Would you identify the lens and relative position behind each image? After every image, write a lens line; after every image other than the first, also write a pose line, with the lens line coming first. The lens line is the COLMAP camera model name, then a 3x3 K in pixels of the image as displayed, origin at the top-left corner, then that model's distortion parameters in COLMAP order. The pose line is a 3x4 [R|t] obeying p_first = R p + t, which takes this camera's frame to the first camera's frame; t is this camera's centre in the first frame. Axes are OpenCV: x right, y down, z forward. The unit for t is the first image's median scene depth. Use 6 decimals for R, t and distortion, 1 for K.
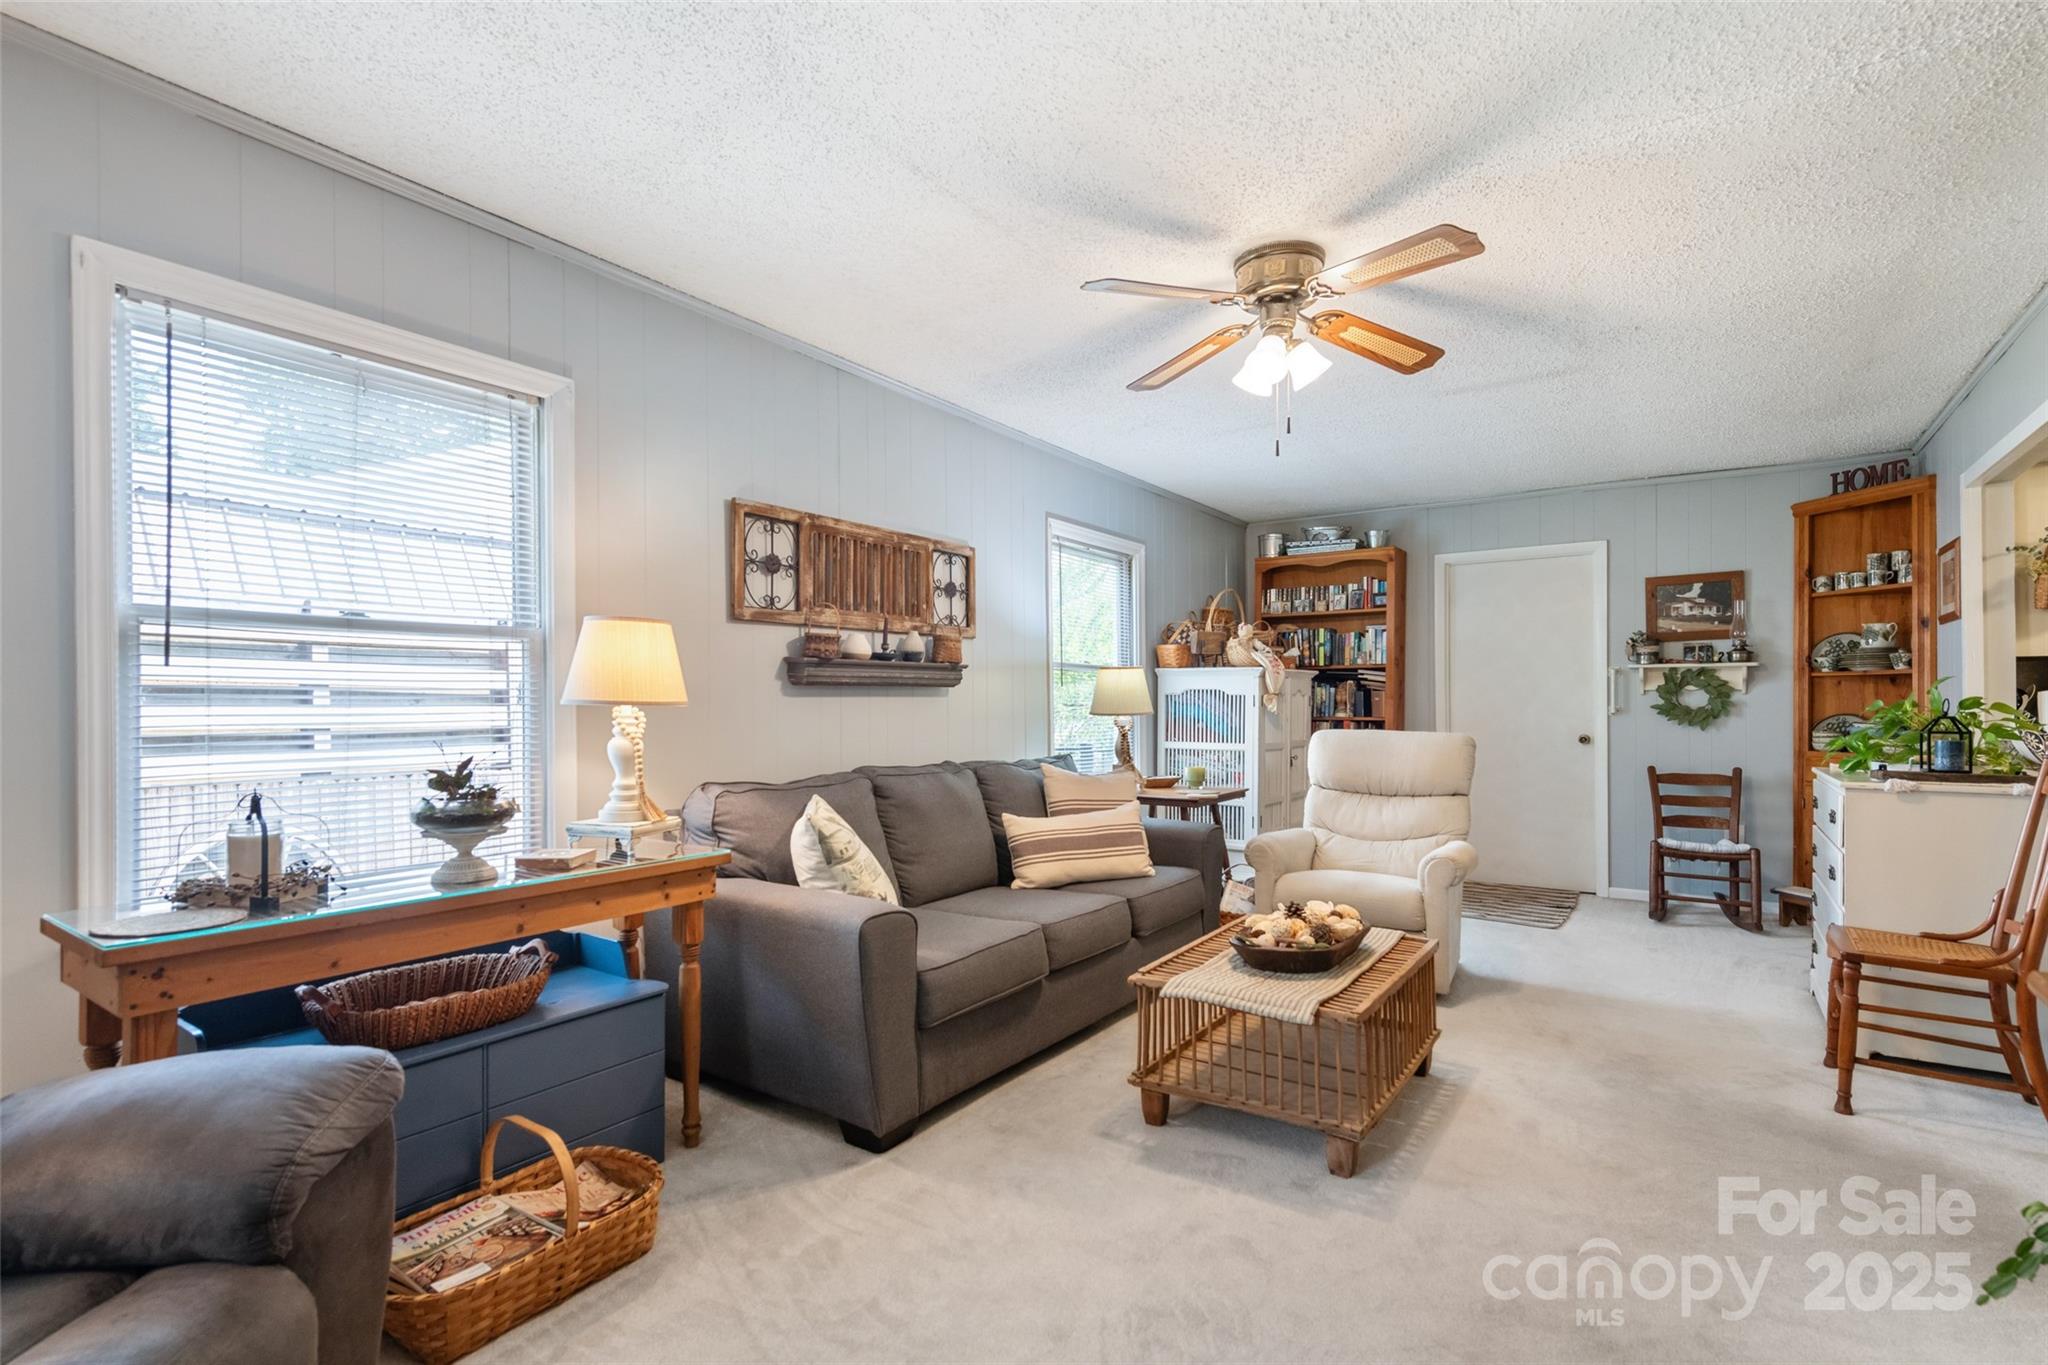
lens RADIAL K [[956.2, 0, 1012.8], [0, 956.2, 698.8], [0, 0, 1]] dist [0.019573, -0.000505]
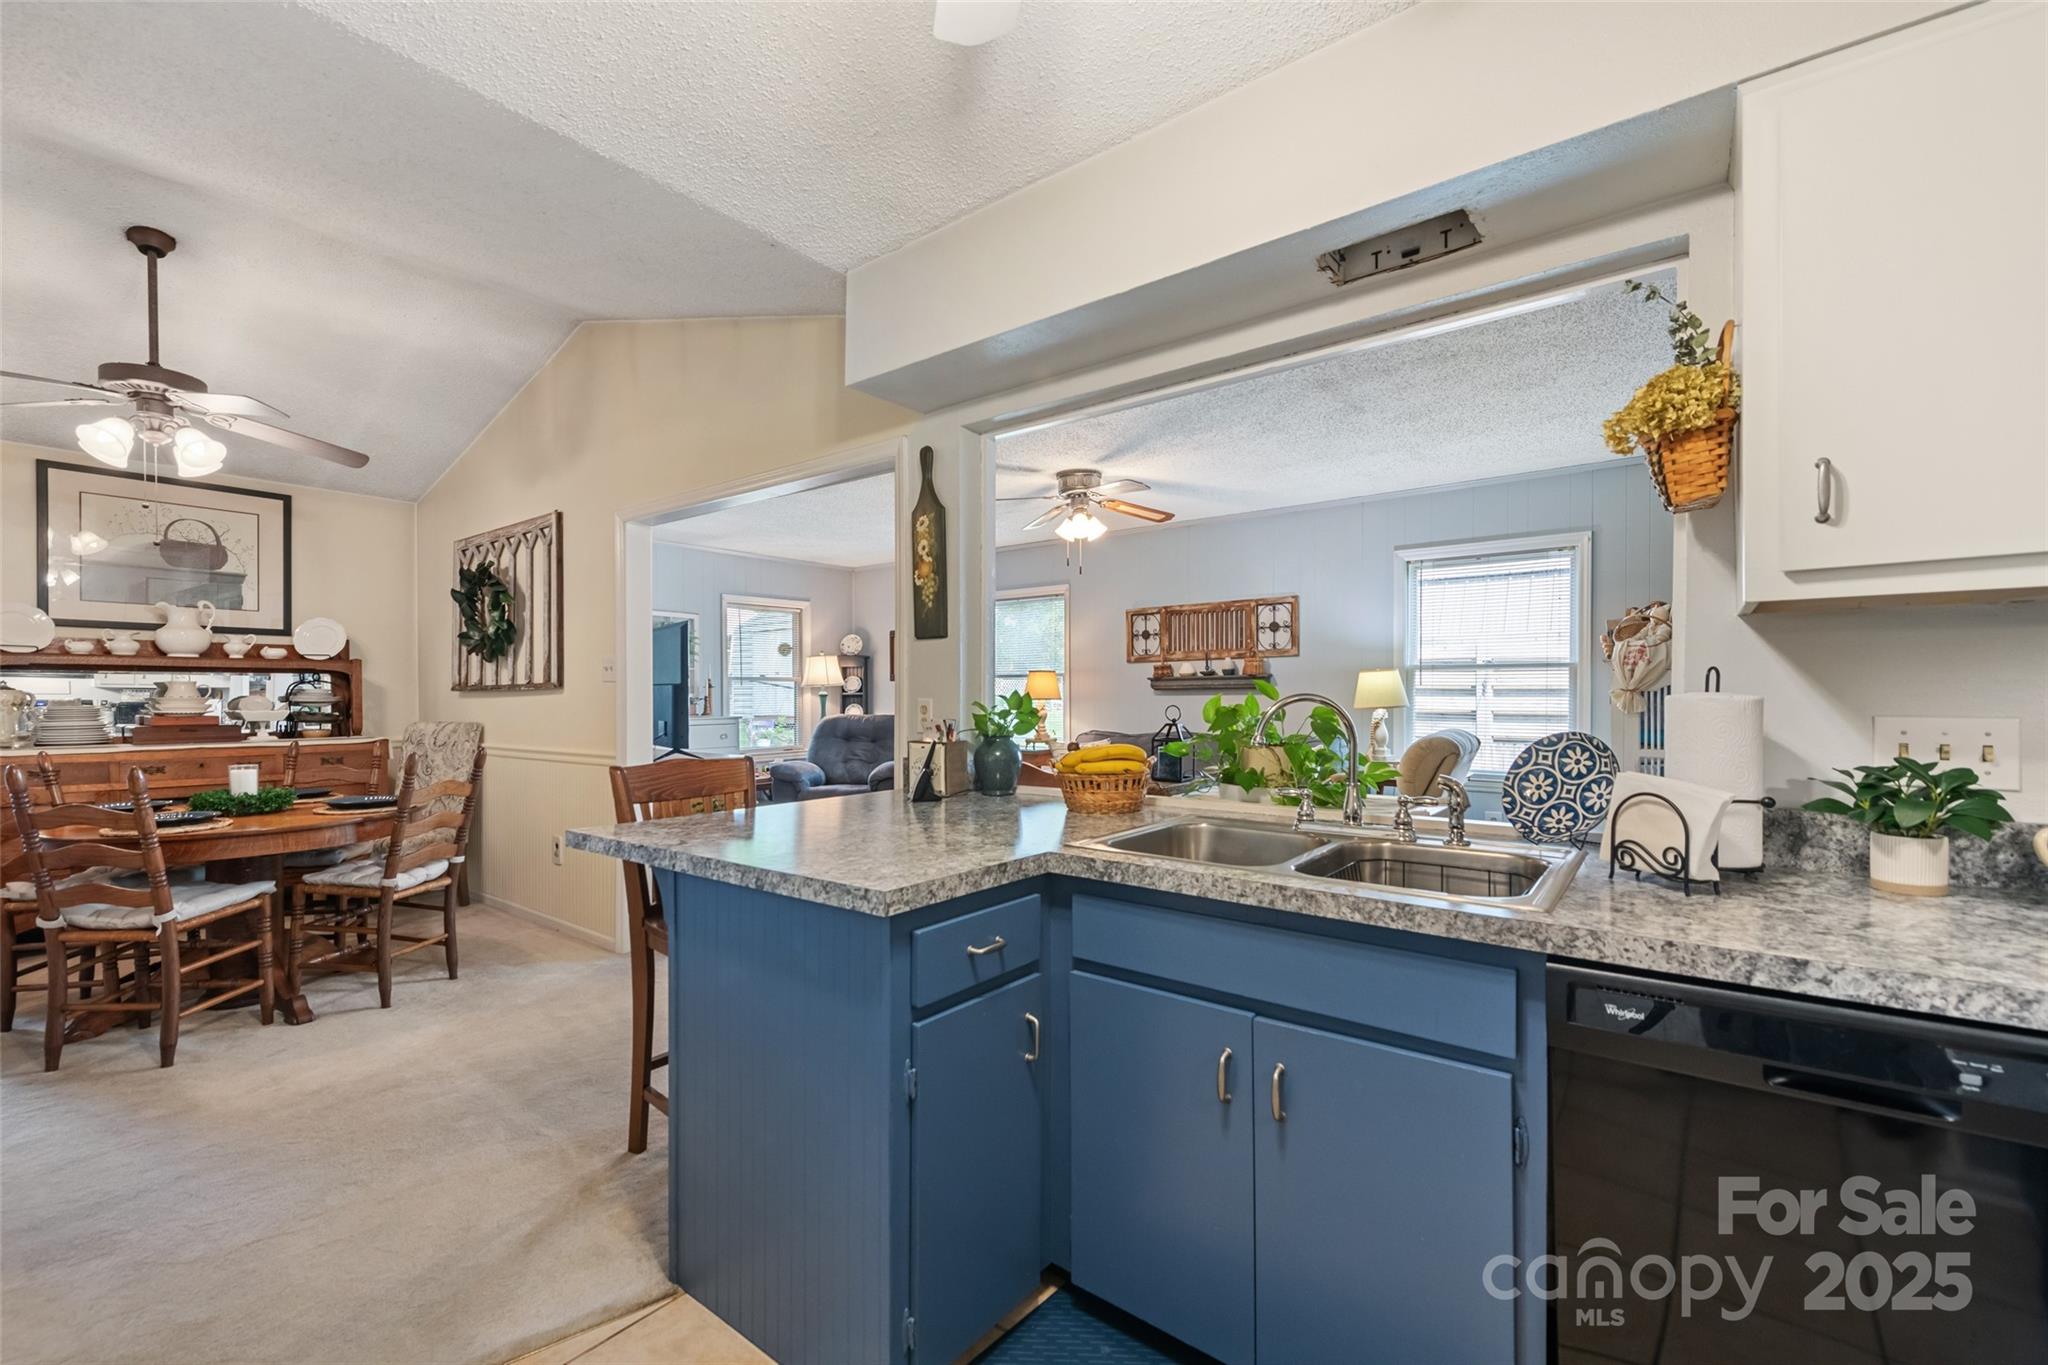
lens RADIAL K [[830.3, 0, 1017.8], [0, 830.3, 708.3], [0, 0, 1]] dist [0.014386, -0.002024]
pose [[-0.048394, 0.020486, -0.998618, 1.102746], [0.008253, 0.999764, 0.020110, -0.009062], [0.998794, -0.007269, -0.048551, 0.532272]]
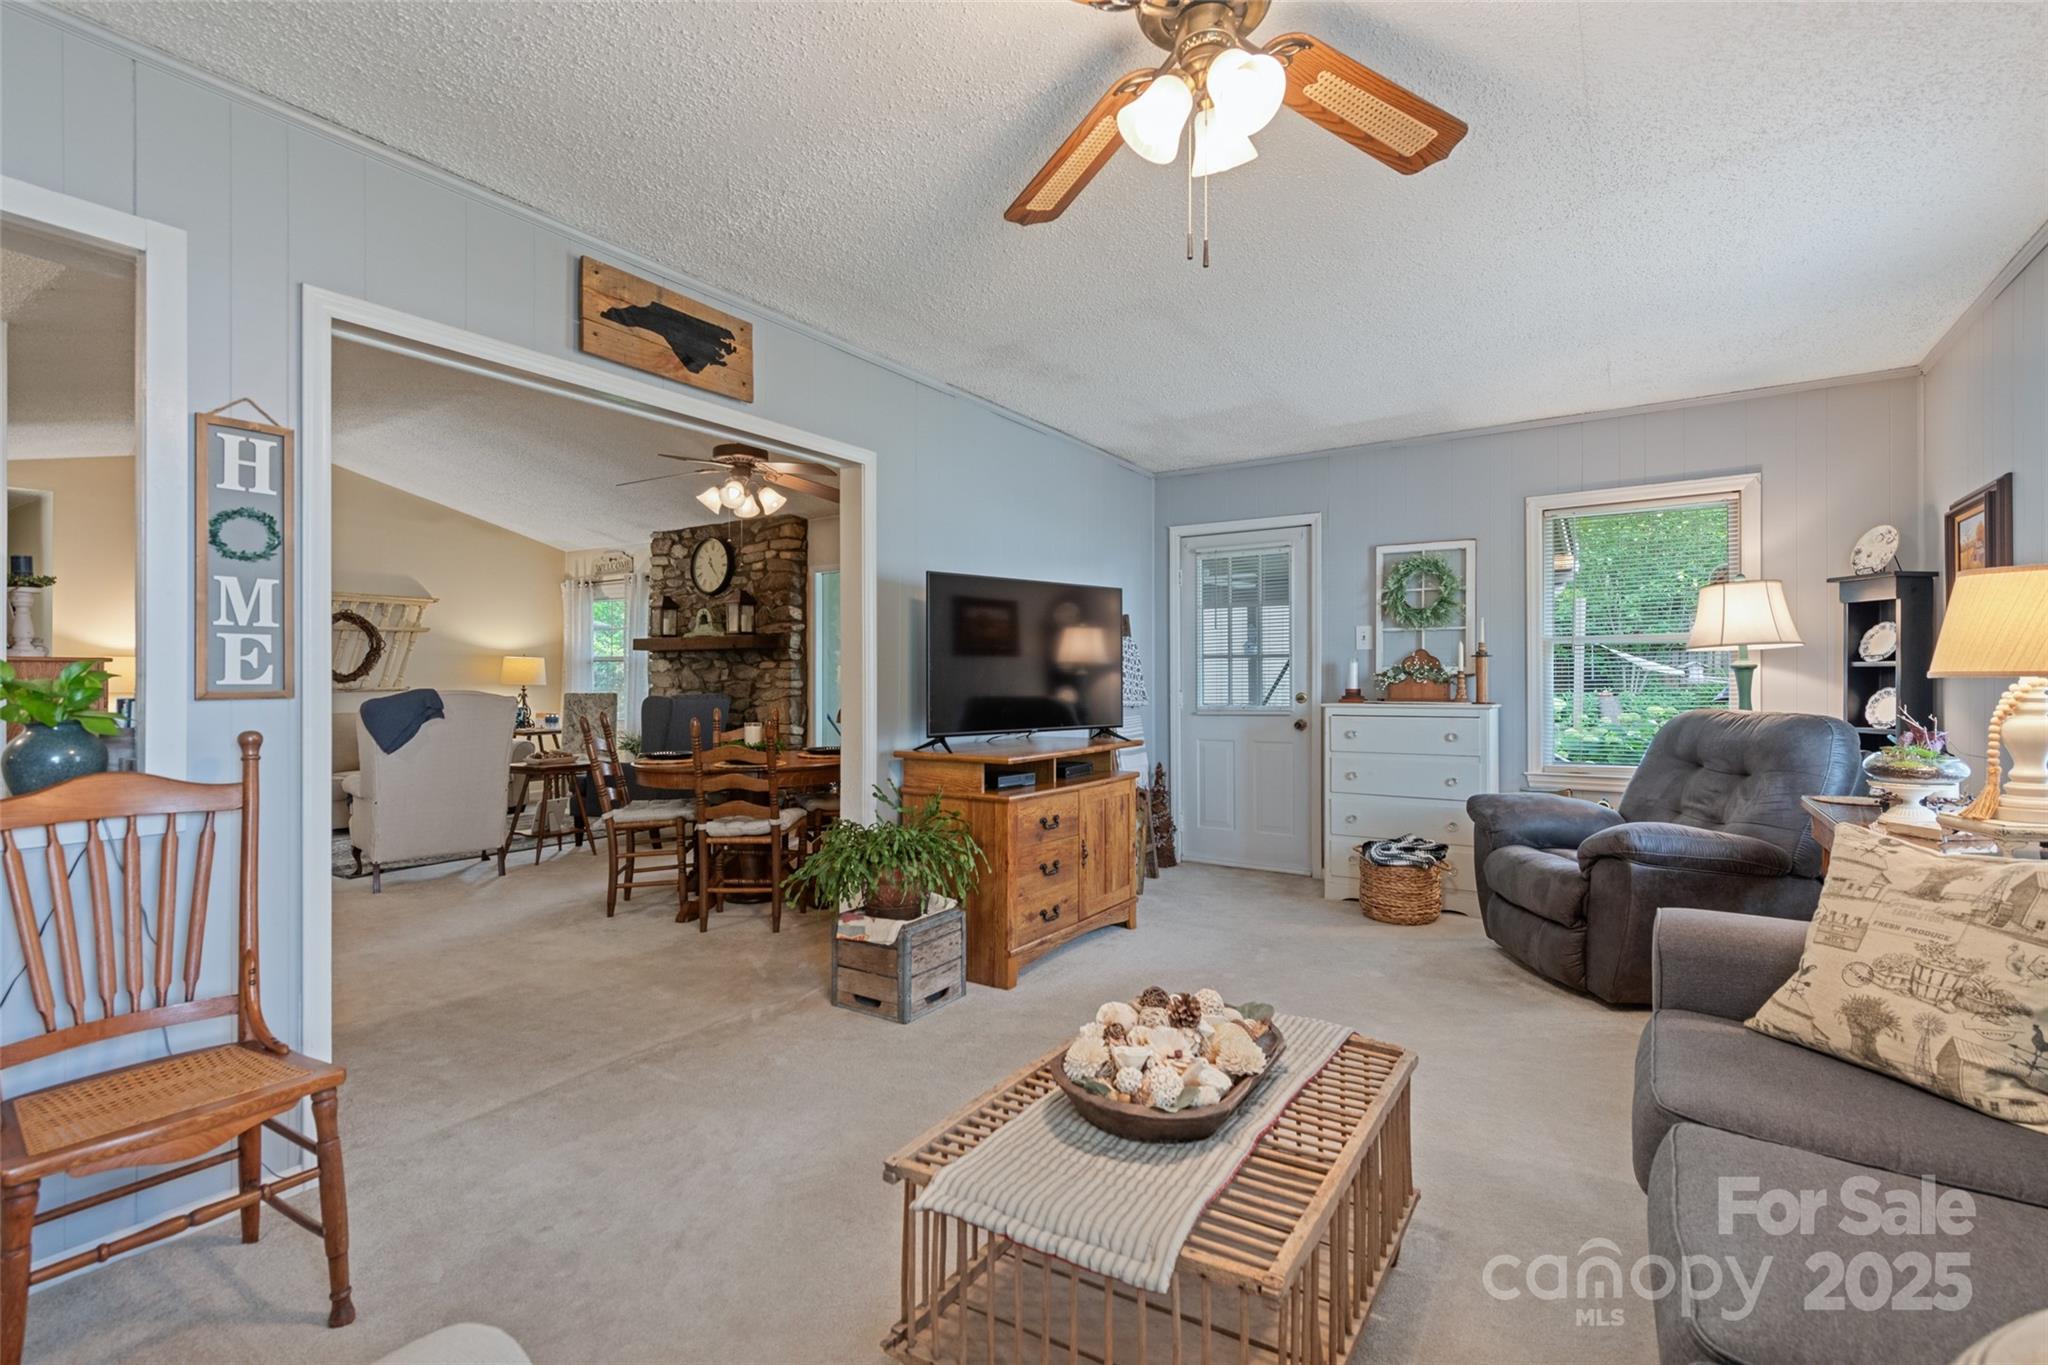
lens RADIAL K [[956.2, 0, 1022.5], [0, 956.2, 670.4], [0, 0, 1]] dist [0.019573, -0.000505]
pose [[-0.999106, 0.005567, -0.041906, 0.240222], [0.006170, 0.999879, -0.014292, 0.004255], [0.041821, -0.014537, -0.999019, 0.902432]]
